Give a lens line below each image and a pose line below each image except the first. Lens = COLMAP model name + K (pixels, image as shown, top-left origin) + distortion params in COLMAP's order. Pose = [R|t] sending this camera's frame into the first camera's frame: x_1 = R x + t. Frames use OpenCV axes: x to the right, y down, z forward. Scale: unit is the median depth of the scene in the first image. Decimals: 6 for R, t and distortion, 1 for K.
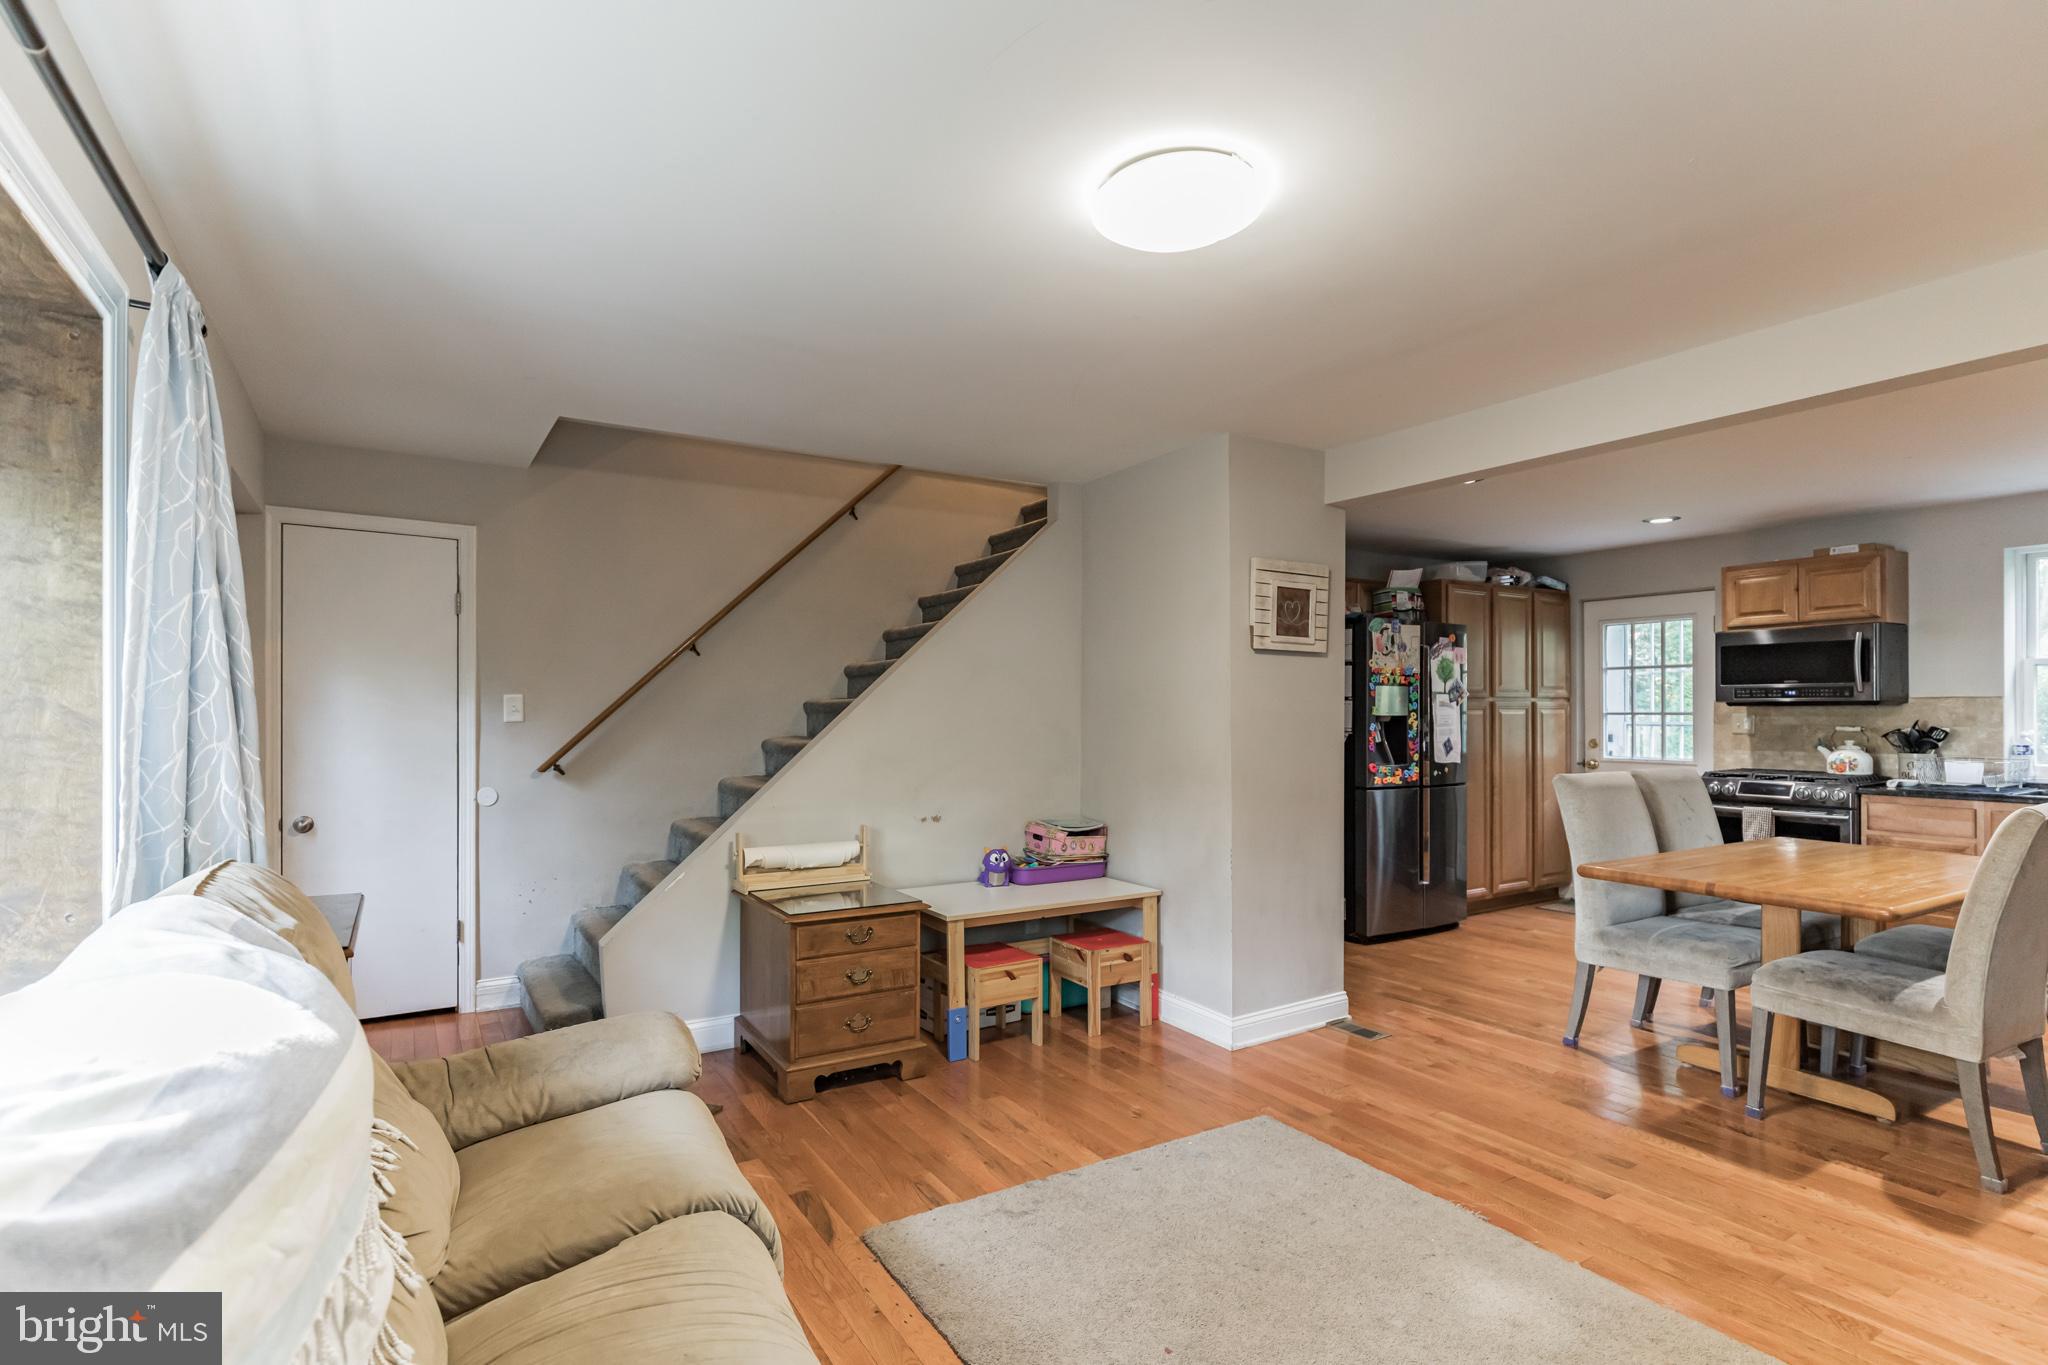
lens RADIAL K [[1011.8, 0, 1023.5], [0, 1011.8, 697.8], [0, 0, 1]] dist [-0.007097, -0.000886]
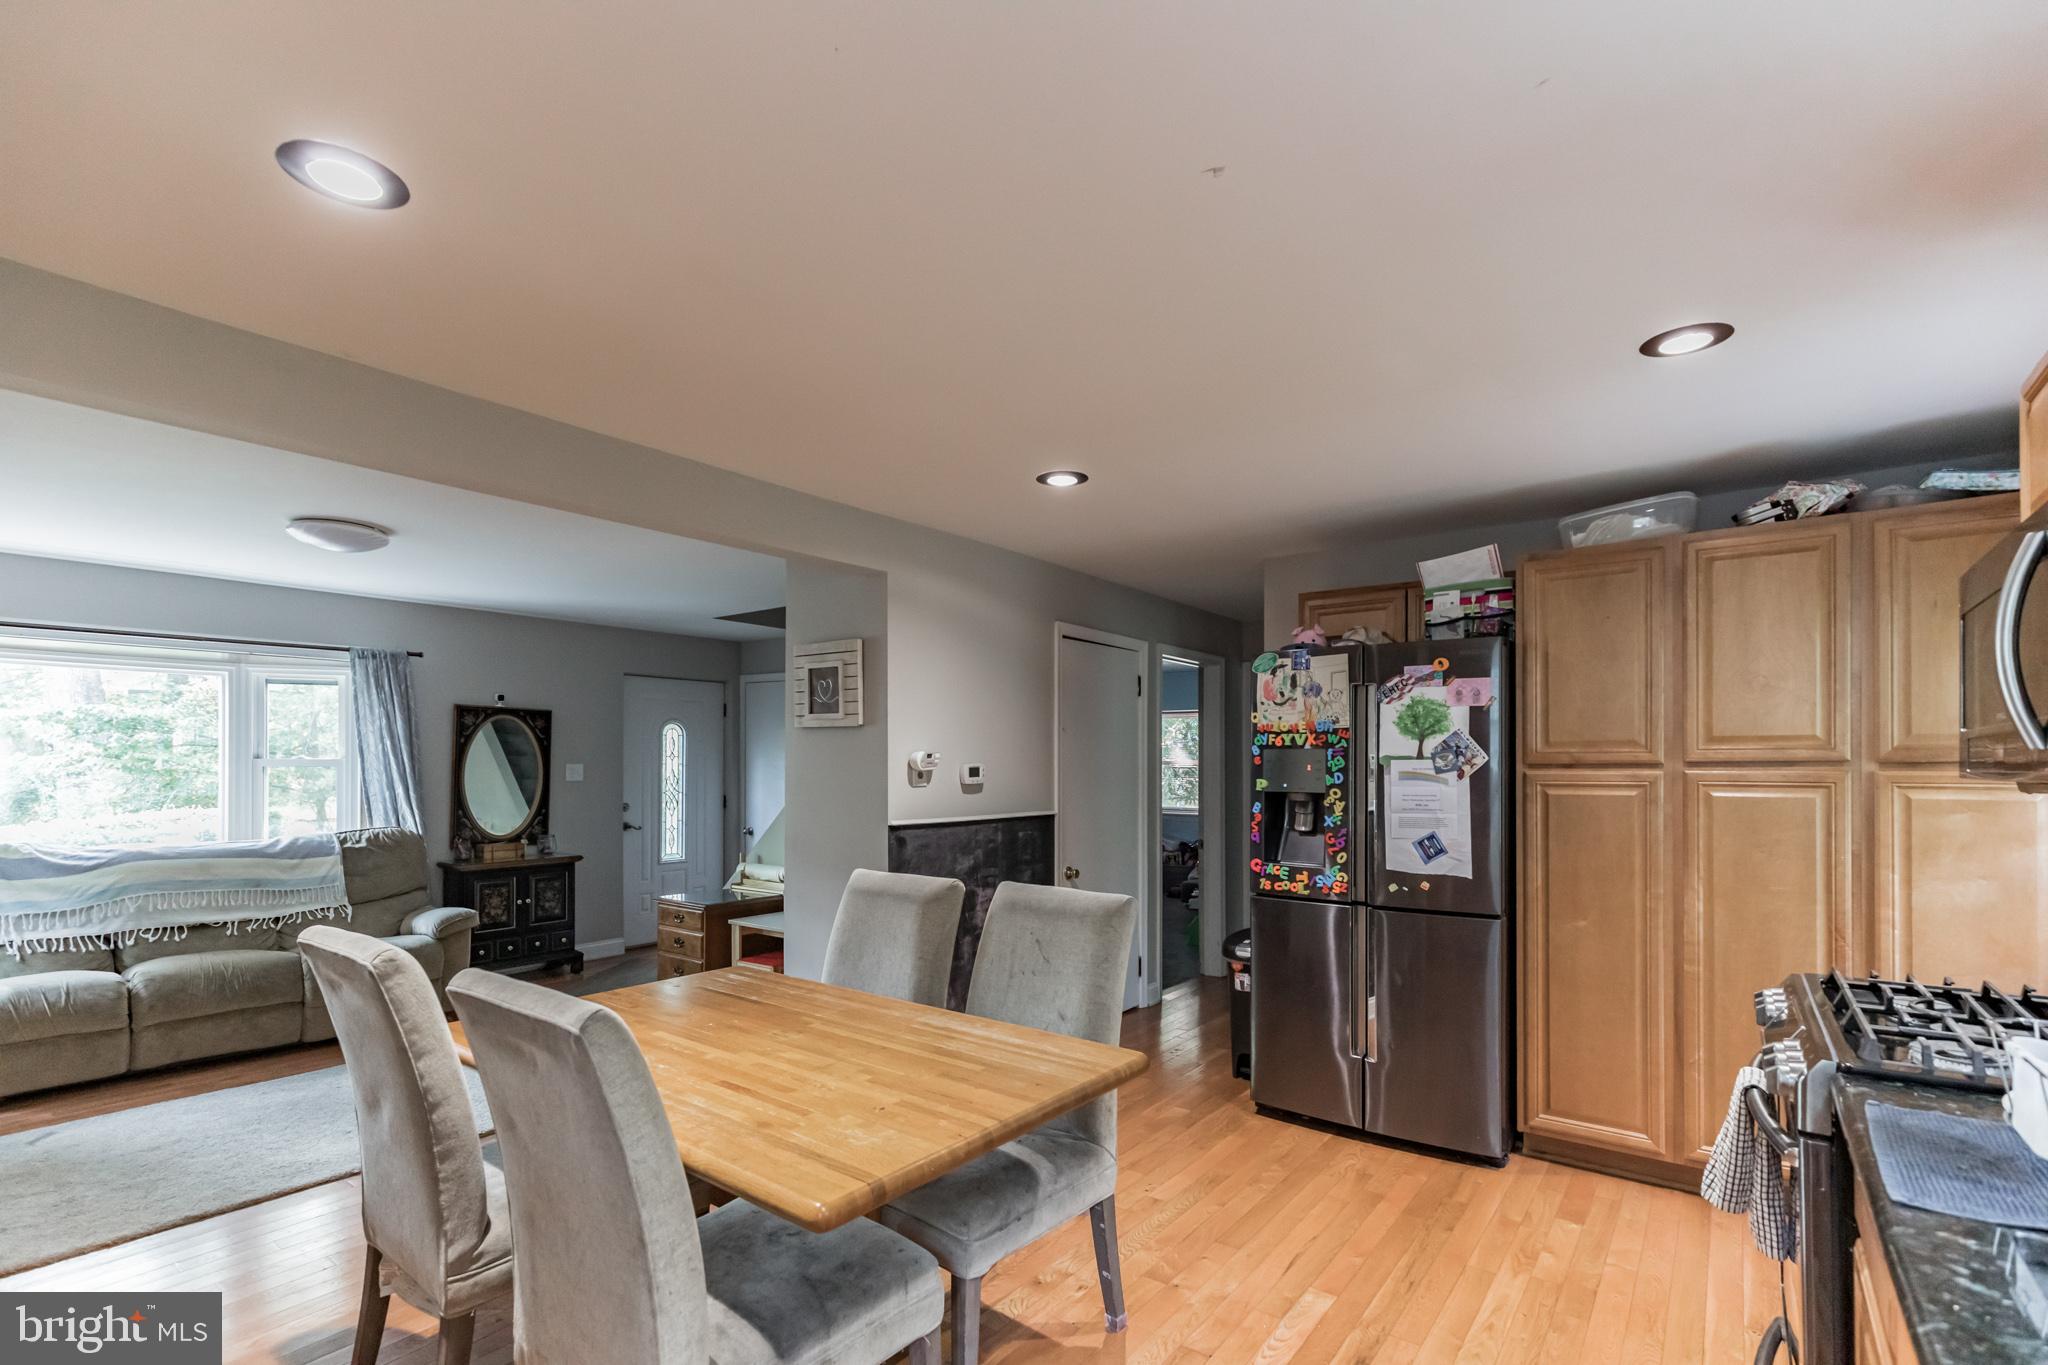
lens RADIAL K [[916.1, 0, 1029.1], [0, 916.1, 753.0], [0, 0, 1]] dist [0.002903, -0.000467]
pose [[0.361756, -0.009393, -0.932226, 0.850587], [0.015003, 0.999878, -0.004252, -0.008746], [0.932152, -0.012448, 0.361853, 0.591115]]
